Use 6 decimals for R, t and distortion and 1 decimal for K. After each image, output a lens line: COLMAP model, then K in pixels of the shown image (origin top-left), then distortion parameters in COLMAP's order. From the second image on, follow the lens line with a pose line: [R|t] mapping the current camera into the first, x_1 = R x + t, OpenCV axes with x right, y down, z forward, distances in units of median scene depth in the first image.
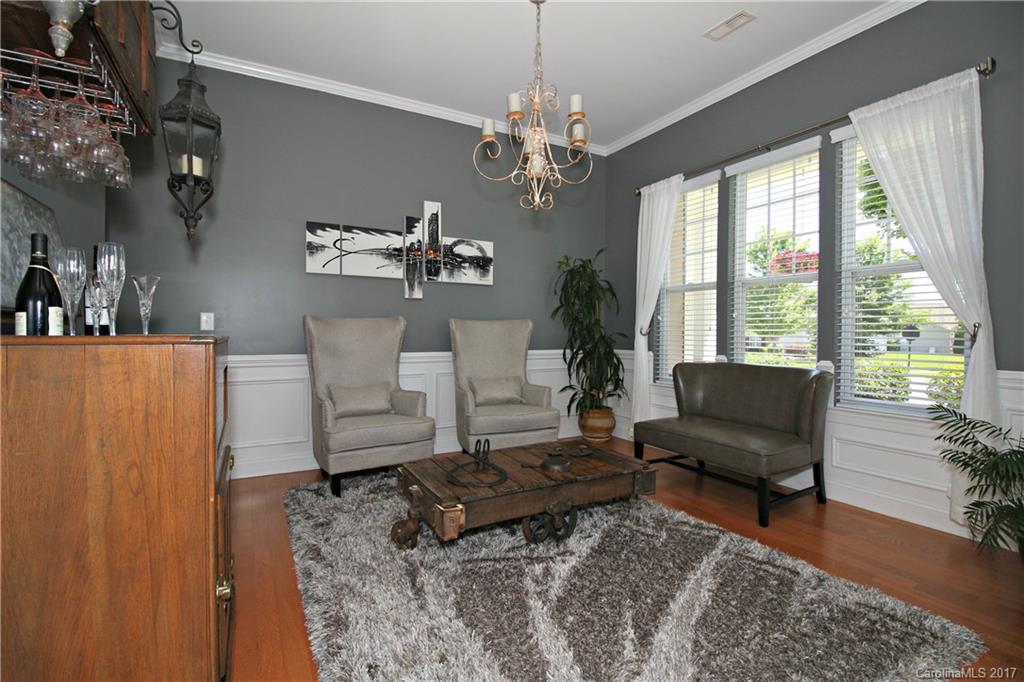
lens RADIAL K [[478.3, 0, 511.5], [0, 478.3, 335.0], [0, 0, 1]] dist [-0.012699, -0.000197]
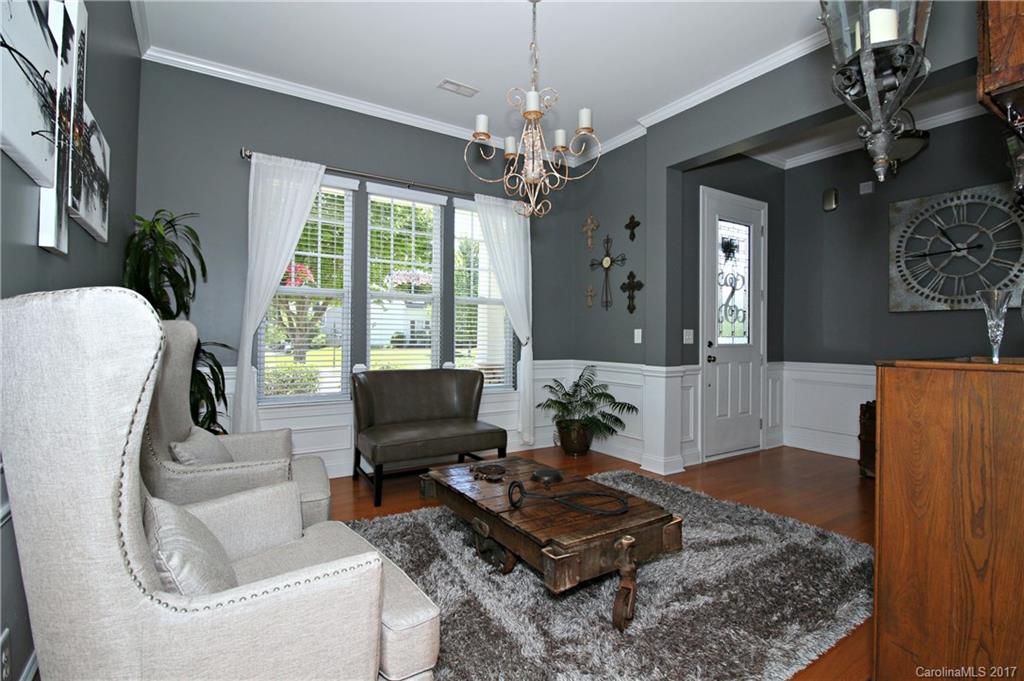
lens RADIAL K [[478.3, 0, 511.5], [0, 478.3, 334.5], [0, 0, 1]] dist [-0.012699, -0.000197]
pose [[-0.062503, 0.005052, 0.998032, -0.786063], [0.004252, 0.999979, -0.004796, -0.019567], [-0.998036, 0.003944, -0.062523, 0.983855]]
